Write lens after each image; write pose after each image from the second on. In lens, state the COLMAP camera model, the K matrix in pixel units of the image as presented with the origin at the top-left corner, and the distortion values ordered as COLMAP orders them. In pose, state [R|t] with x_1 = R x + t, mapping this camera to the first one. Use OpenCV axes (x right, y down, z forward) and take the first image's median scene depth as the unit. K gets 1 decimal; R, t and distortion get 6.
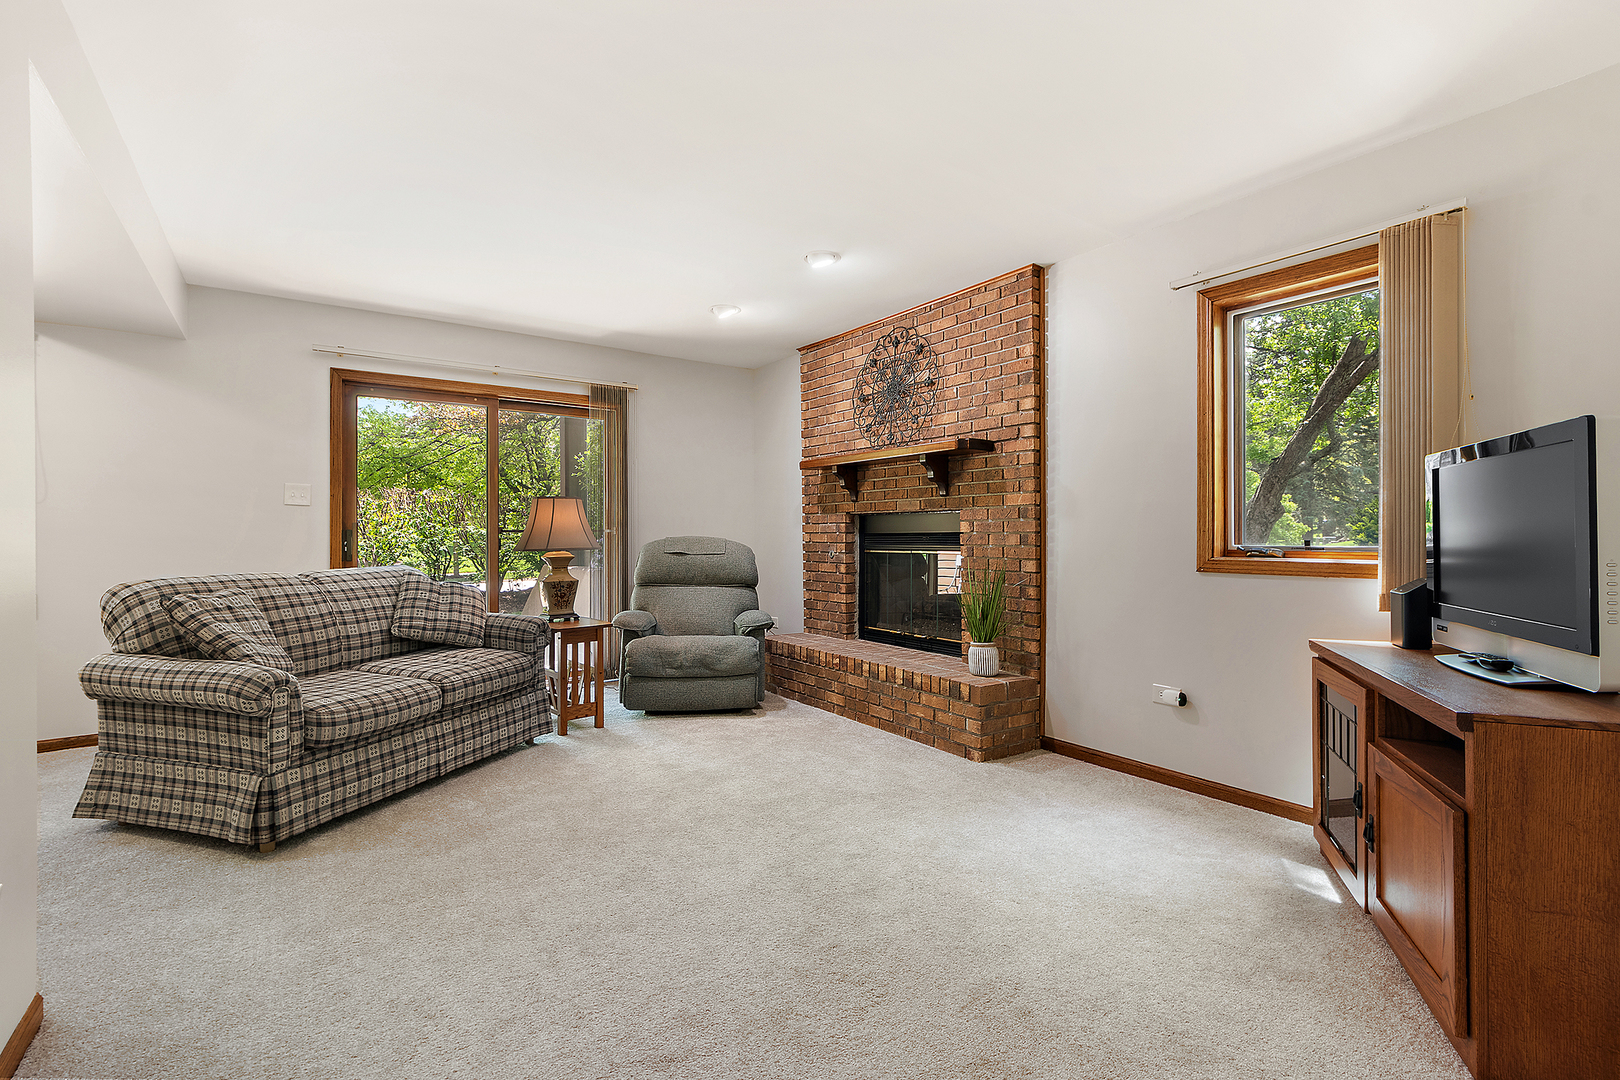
lens RADIAL K [[726.9, 0, 805.1], [0, 726.9, 541.8], [0, 0, 1]] dist [0.001559, -0.000230]
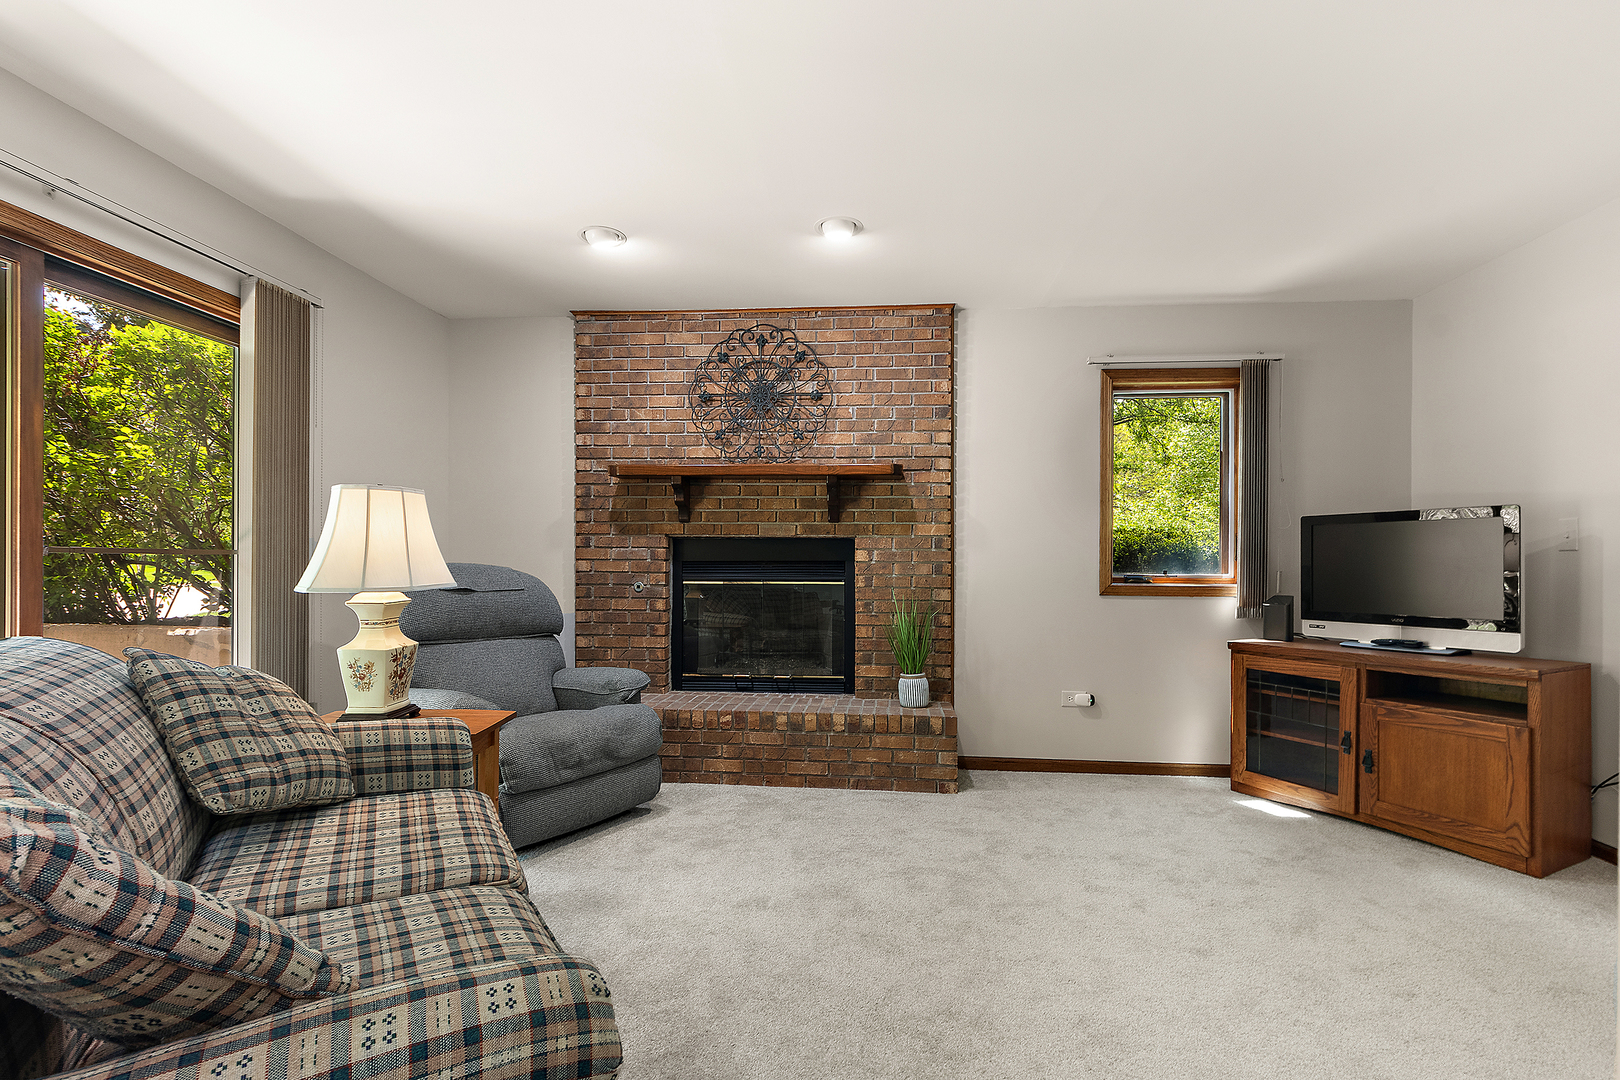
lens RADIAL K [[745.5, 0, 812.0], [0, 745.5, 570.5], [0, 0, 1]] dist [0.000501, -0.000260]
pose [[0.645455, -0.003134, 0.763791, -0.546518], [-0.000066, 0.999991, 0.004158, -0.004887], [-0.763798, -0.002734, 0.645450, 0.403207]]
